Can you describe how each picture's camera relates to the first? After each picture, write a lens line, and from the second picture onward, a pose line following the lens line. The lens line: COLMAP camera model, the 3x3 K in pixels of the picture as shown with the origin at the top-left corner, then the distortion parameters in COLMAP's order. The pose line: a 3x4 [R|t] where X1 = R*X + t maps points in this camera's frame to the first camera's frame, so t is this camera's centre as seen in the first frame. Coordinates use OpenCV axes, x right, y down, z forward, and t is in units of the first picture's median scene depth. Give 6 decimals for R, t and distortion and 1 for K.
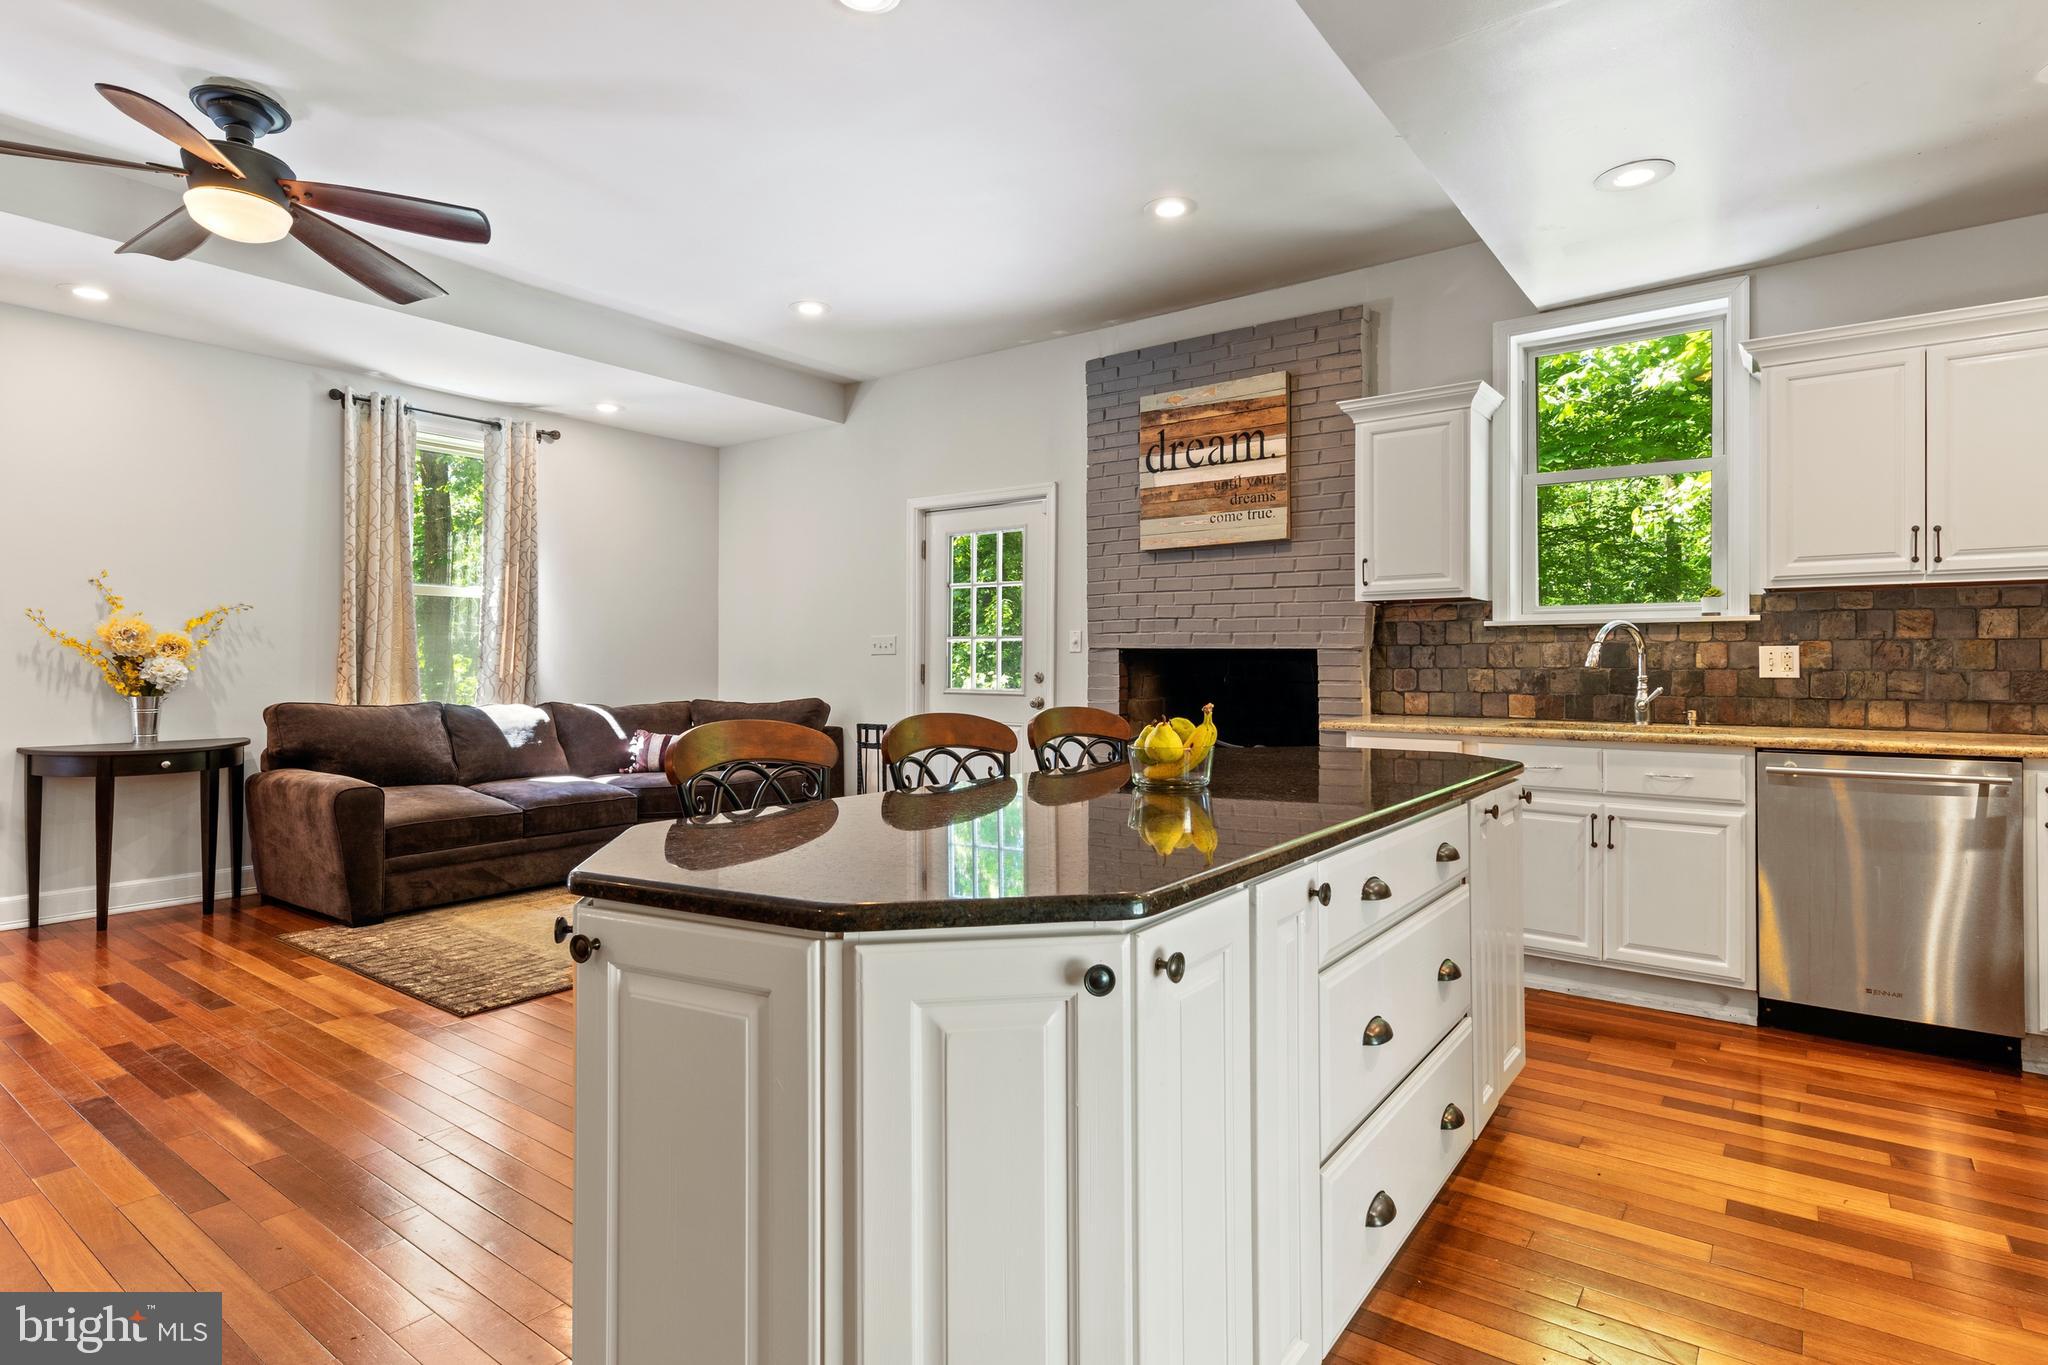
lens RADIAL K [[1055.9, 0, 1028.6], [0, 1055.9, 669.1], [0, 0, 1]] dist [0.013051, -0.004325]
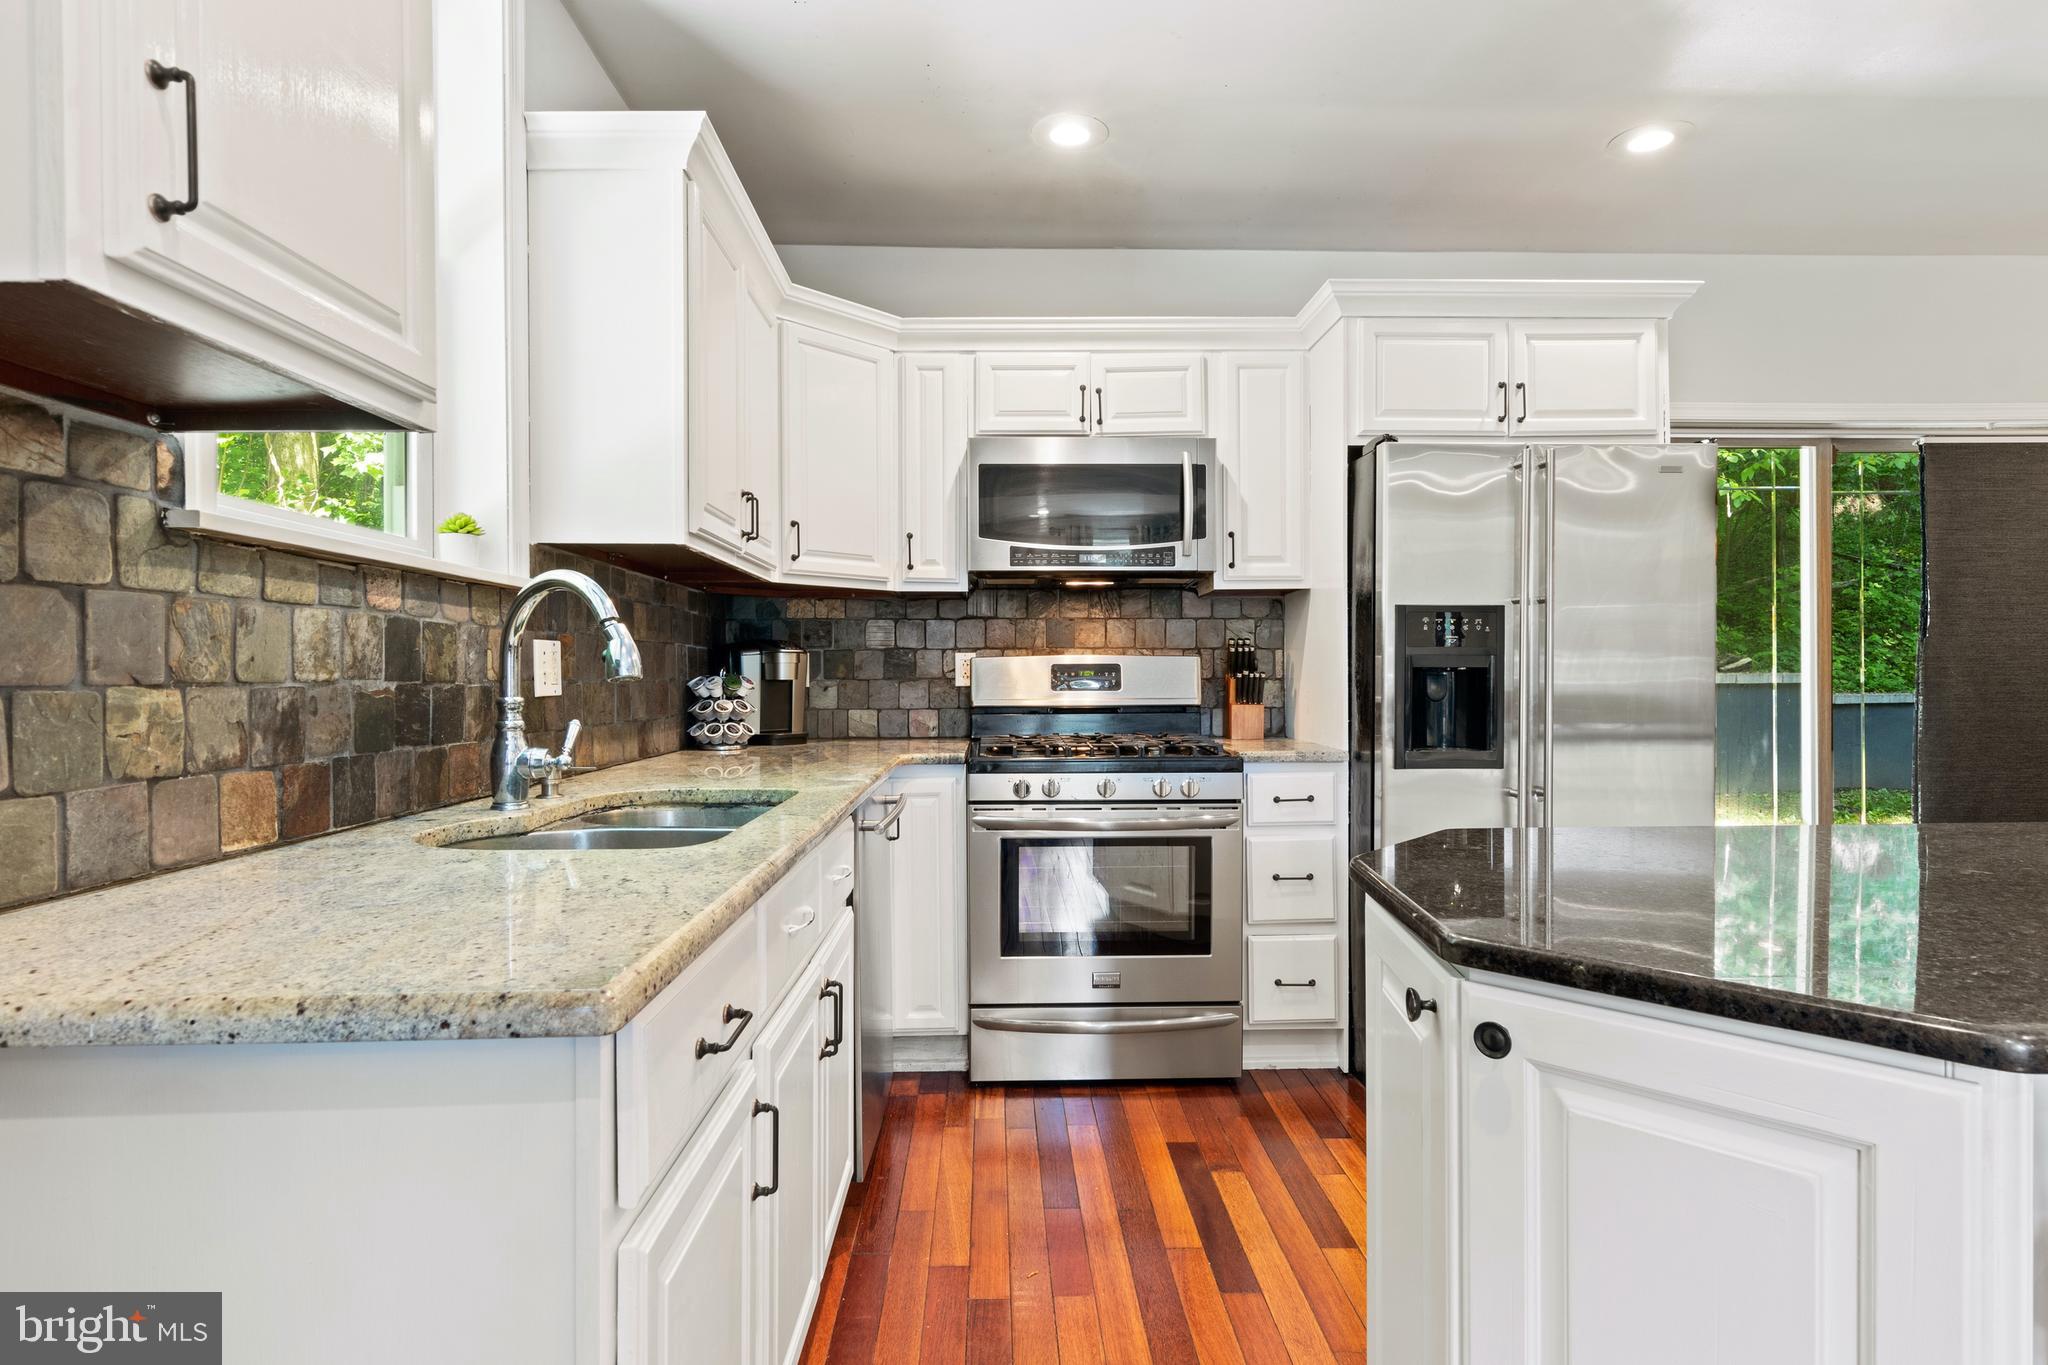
lens RADIAL K [[1055.9, 0, 1025.0], [0, 1055.9, 681.5], [0, 0, 1]] dist [0.013051, -0.004325]
pose [[-0.627540, -0.003238, 0.778577, 0.093497], [0.006772, 0.999931, 0.009618, -0.003086], [-0.778555, 0.011308, -0.627475, 1.026480]]
